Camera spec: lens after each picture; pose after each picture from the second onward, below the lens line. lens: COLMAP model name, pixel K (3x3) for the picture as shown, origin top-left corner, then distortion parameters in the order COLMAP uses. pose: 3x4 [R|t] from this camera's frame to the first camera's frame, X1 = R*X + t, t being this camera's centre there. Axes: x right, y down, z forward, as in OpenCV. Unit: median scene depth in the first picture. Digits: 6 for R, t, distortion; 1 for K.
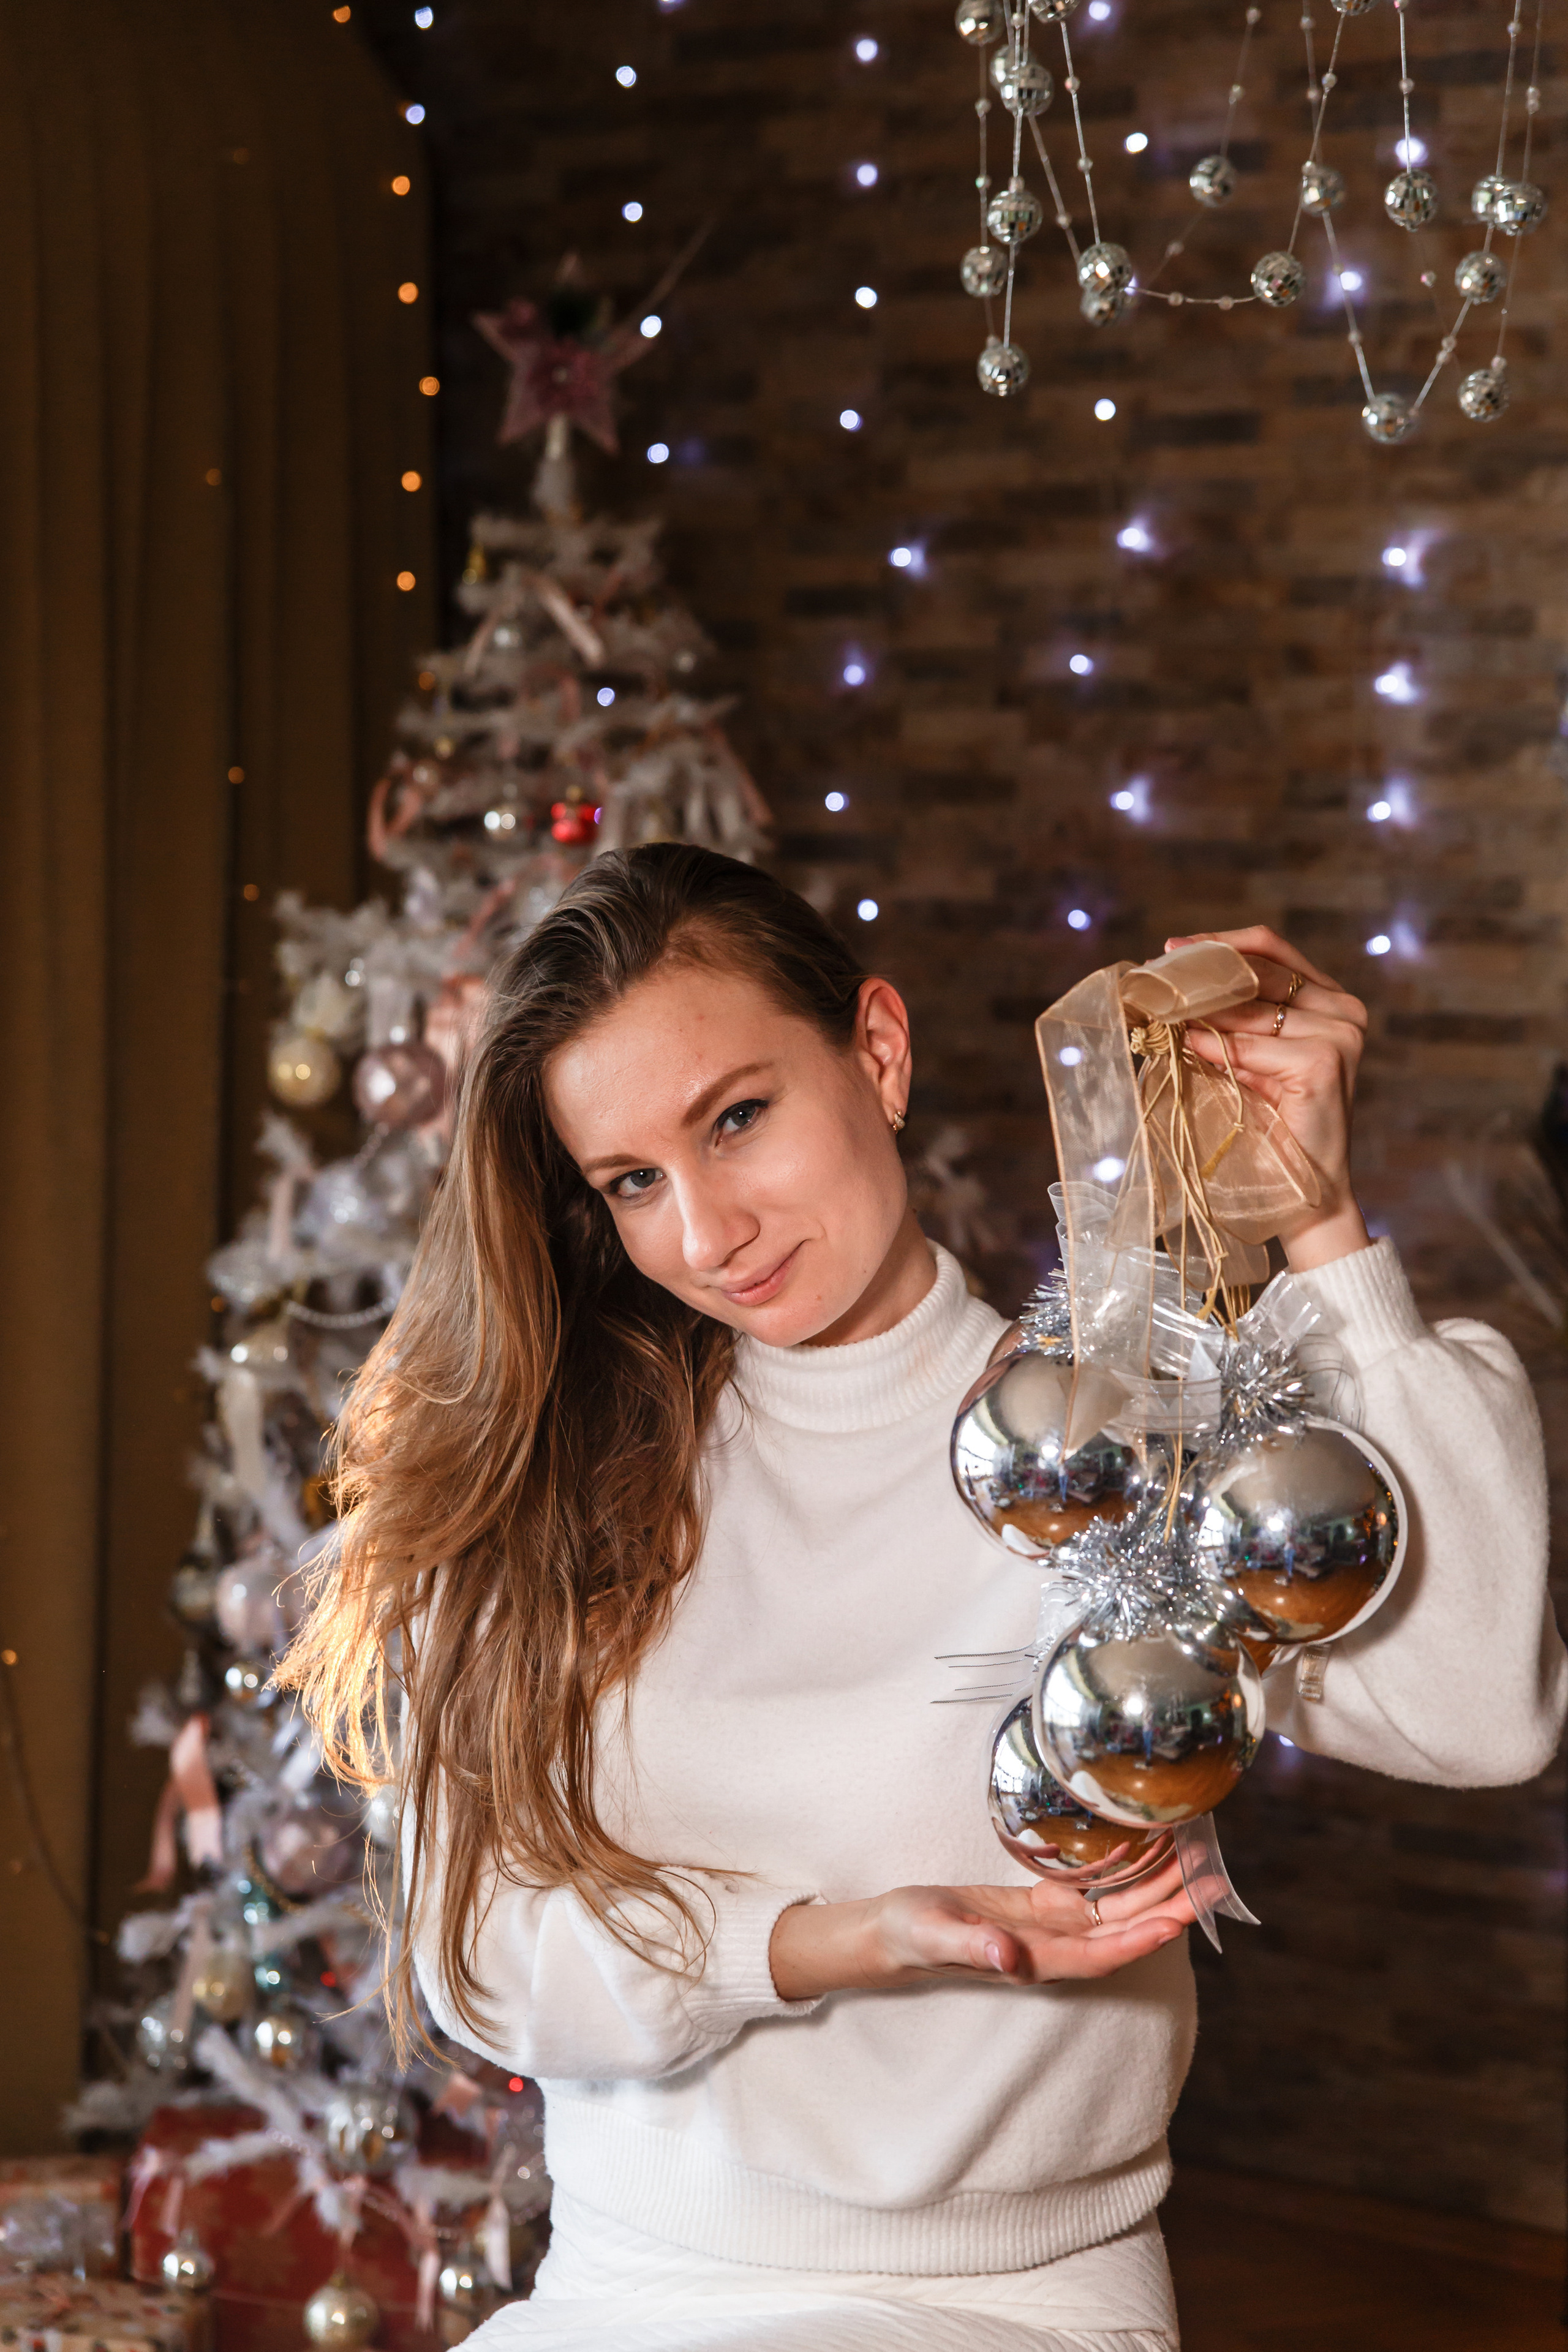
lens RADIAL K [[3753.8, 0, 775.8], [0, 3753.8, 1170.9], [0, 0, 1]] dist [0.048715, 0.000000]
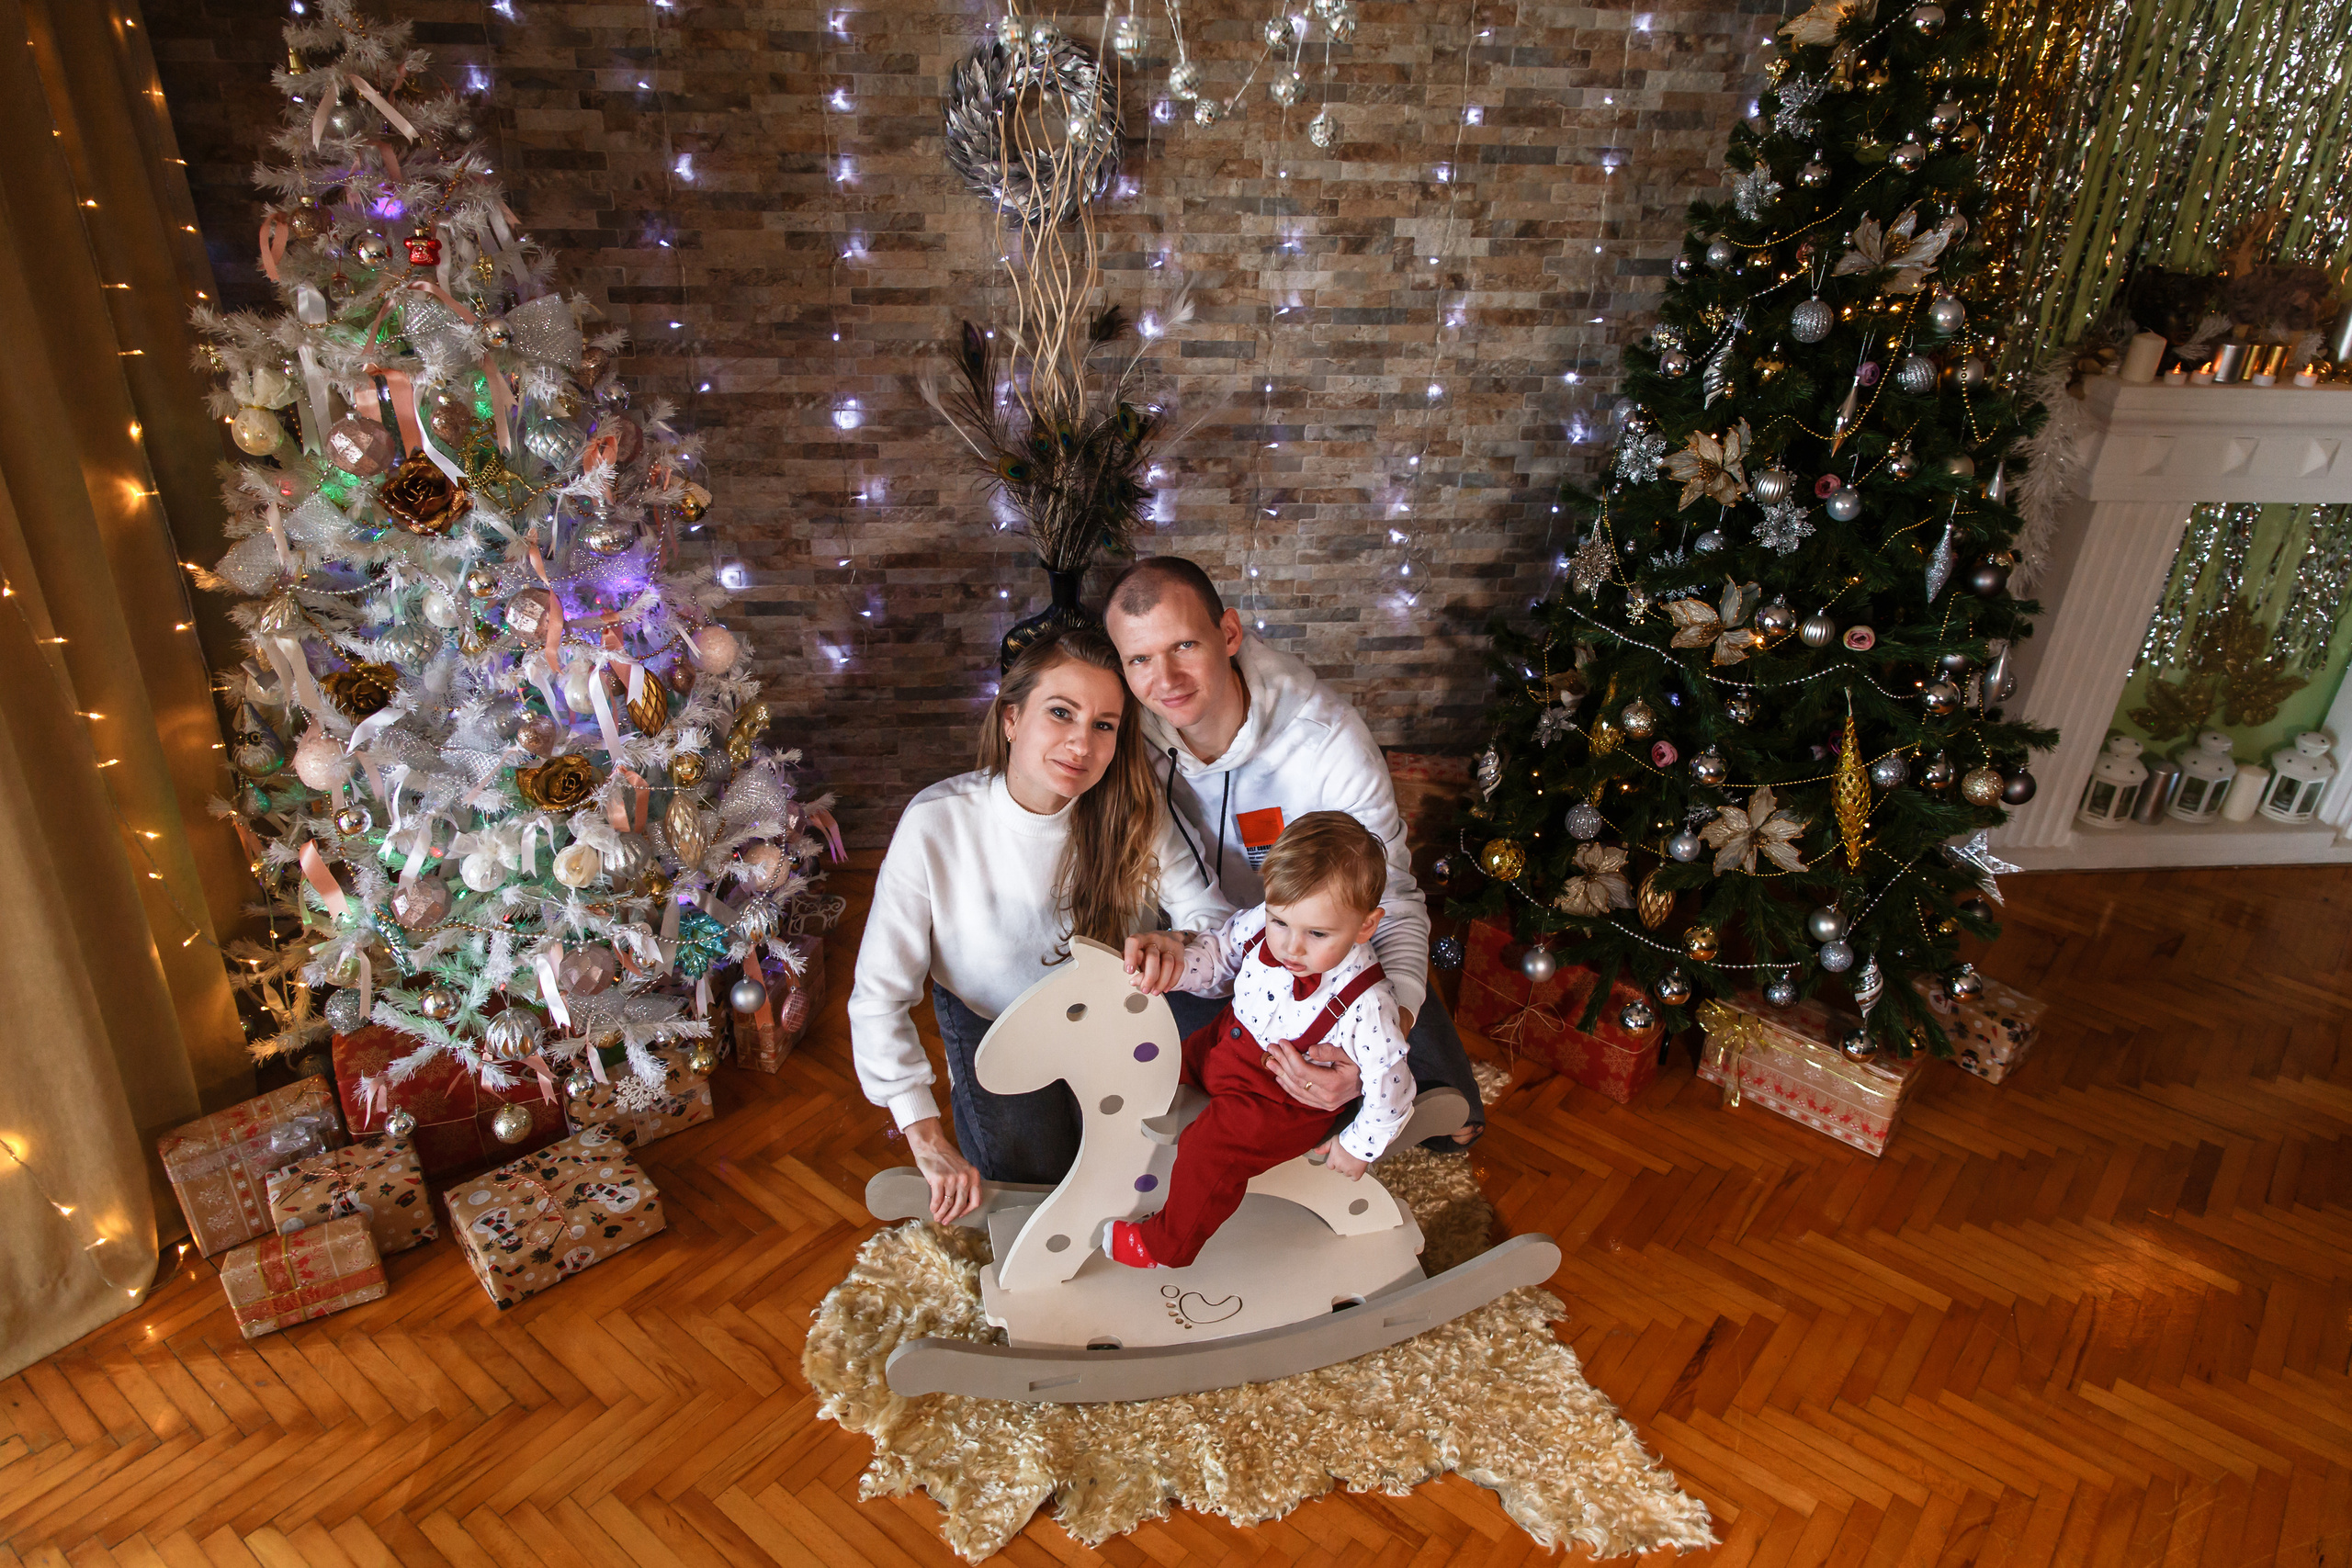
lens RADIAL K [[1572.9, 0, 1175.4], [0, 1572.9, 785.2], [0, 0, 1]] dist [0.003952, 0.000027]
pose [[0.809239, -0.273239, 0.520070, -0.179802], [0.043167, 0.910519, 0.411207, -0.131139], [-0.585892, -0.310315, 0.748622, 0.243326]]
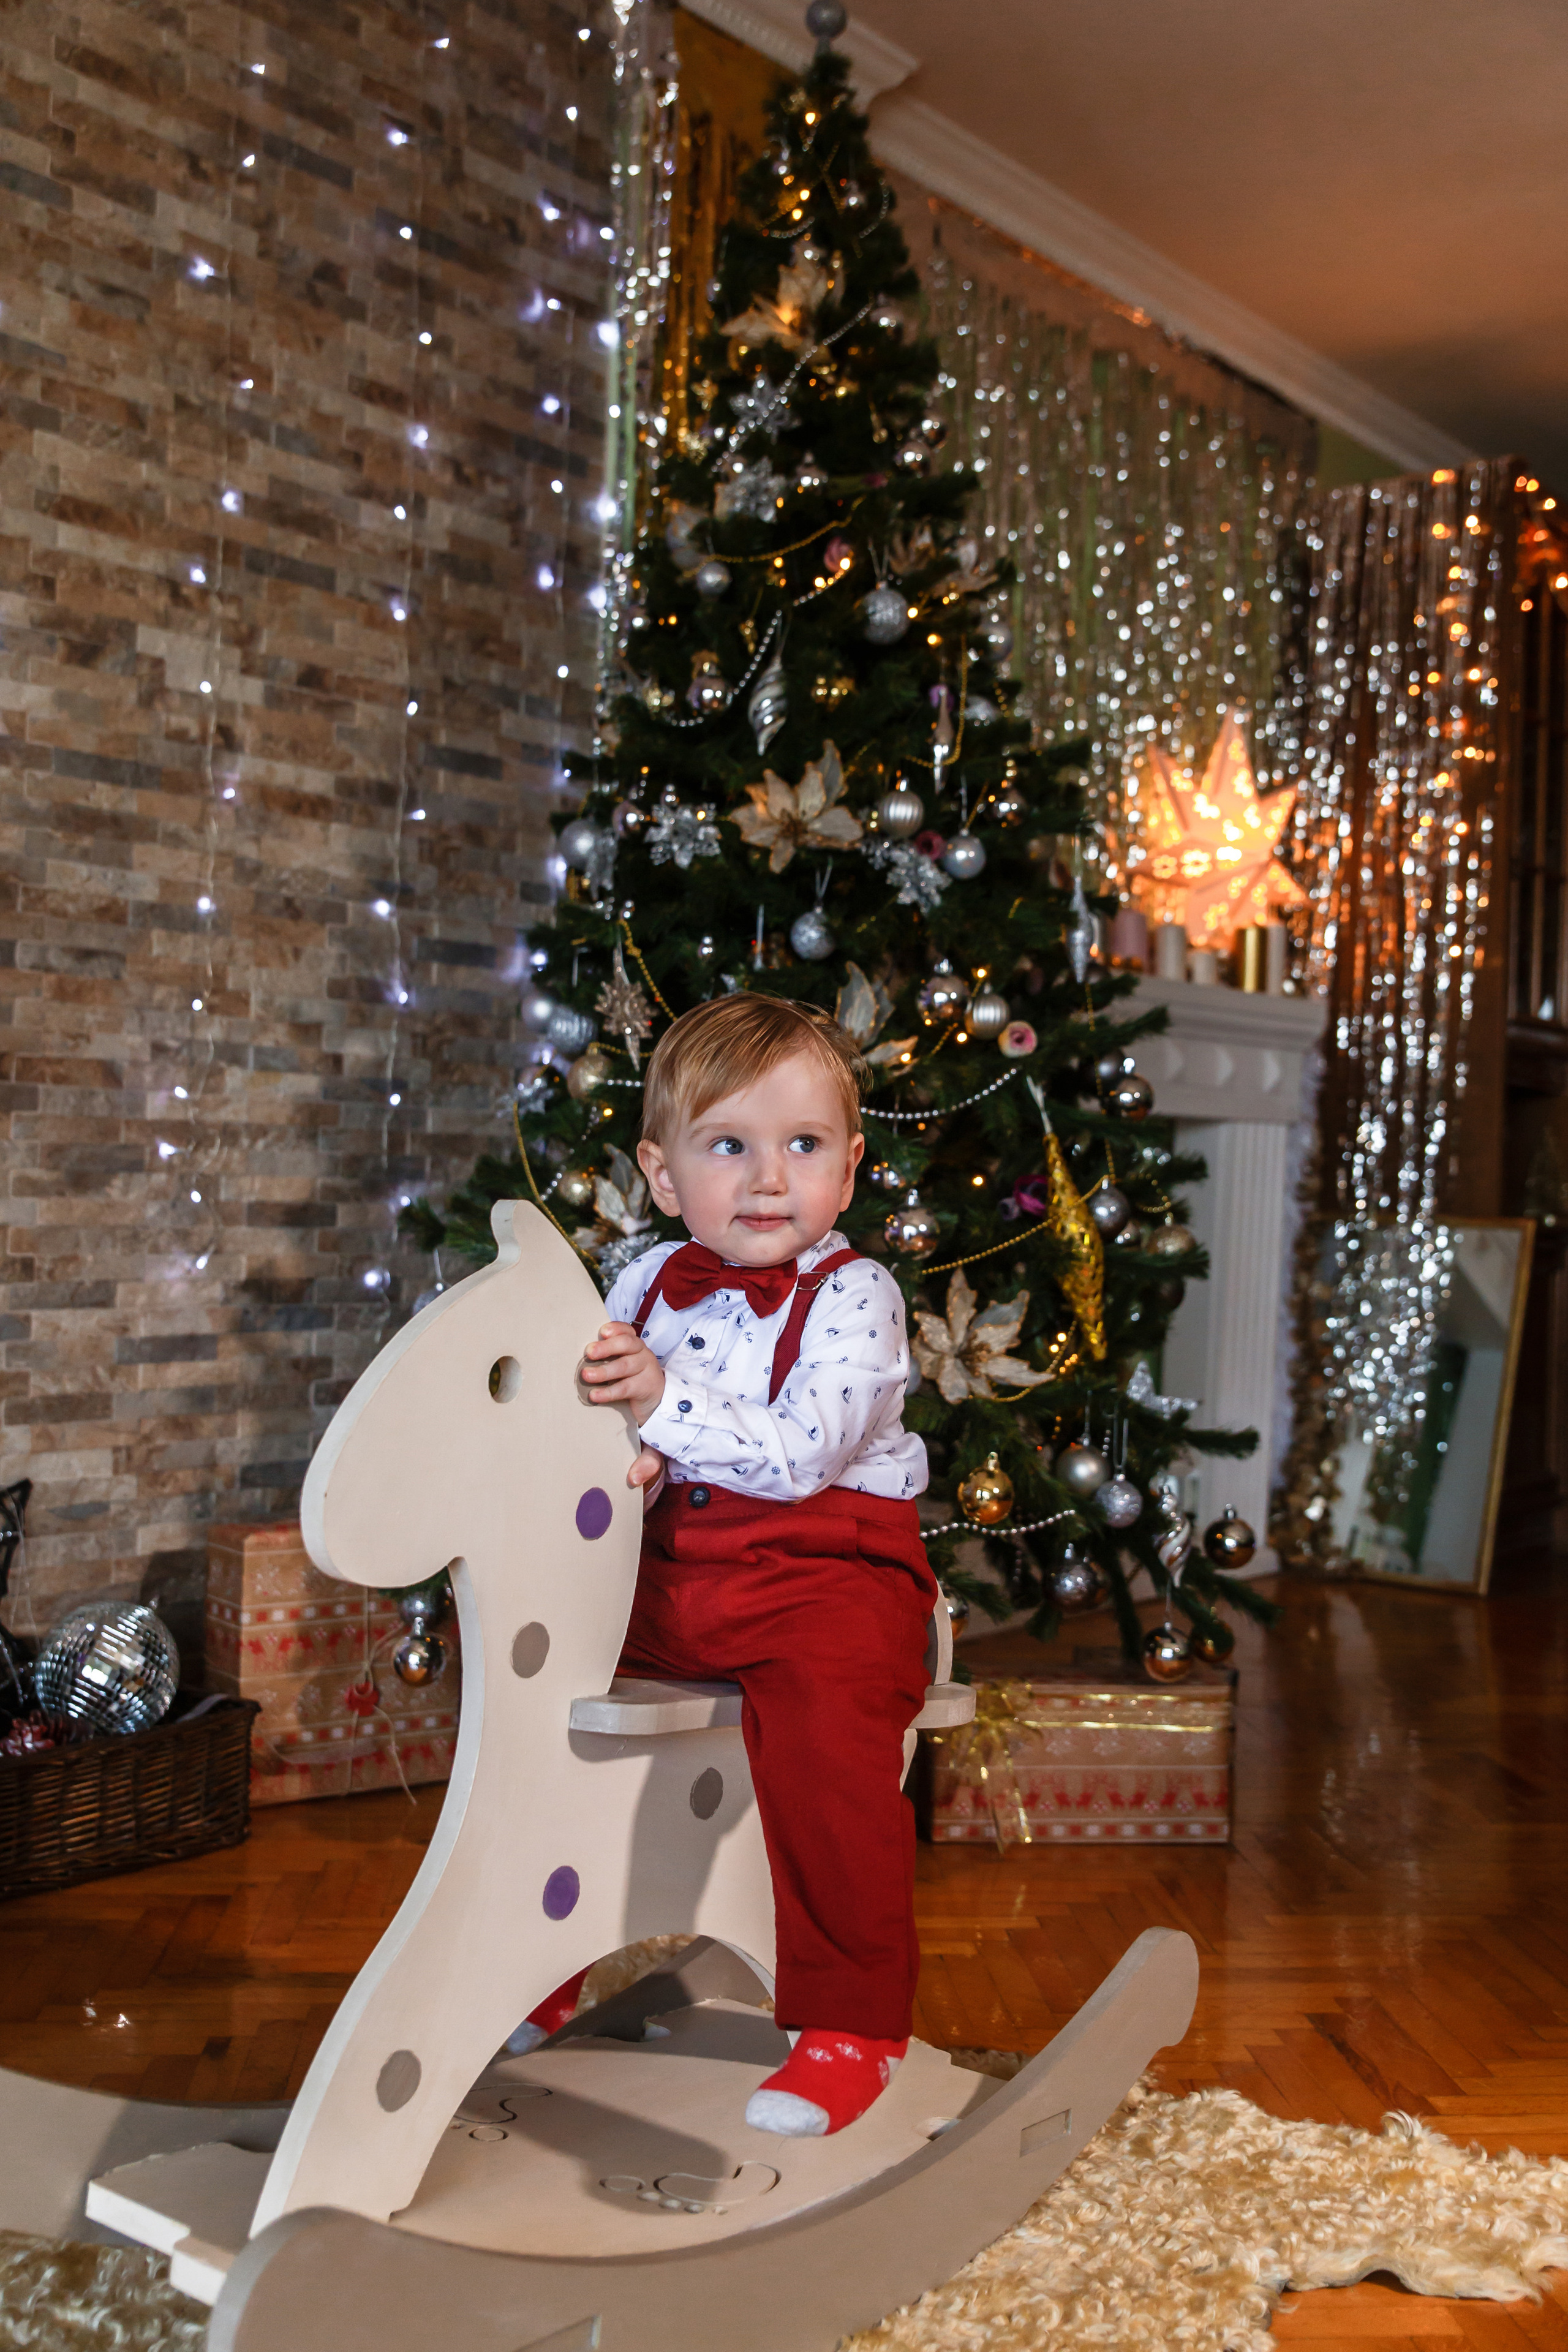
lens RADIAL K [[2307.2, 0, 773.3], [0, 2307.2, 1157.2], [0, 0, 1]] dist [0.002313, 0.000000]
pose [[0.183976, 0.011657, 0.982862, -0.288563], [0.081325, 0.996321, -0.027040, 0.143559], [-0.979561, 0.084906, 0.182351, 0.535109]]
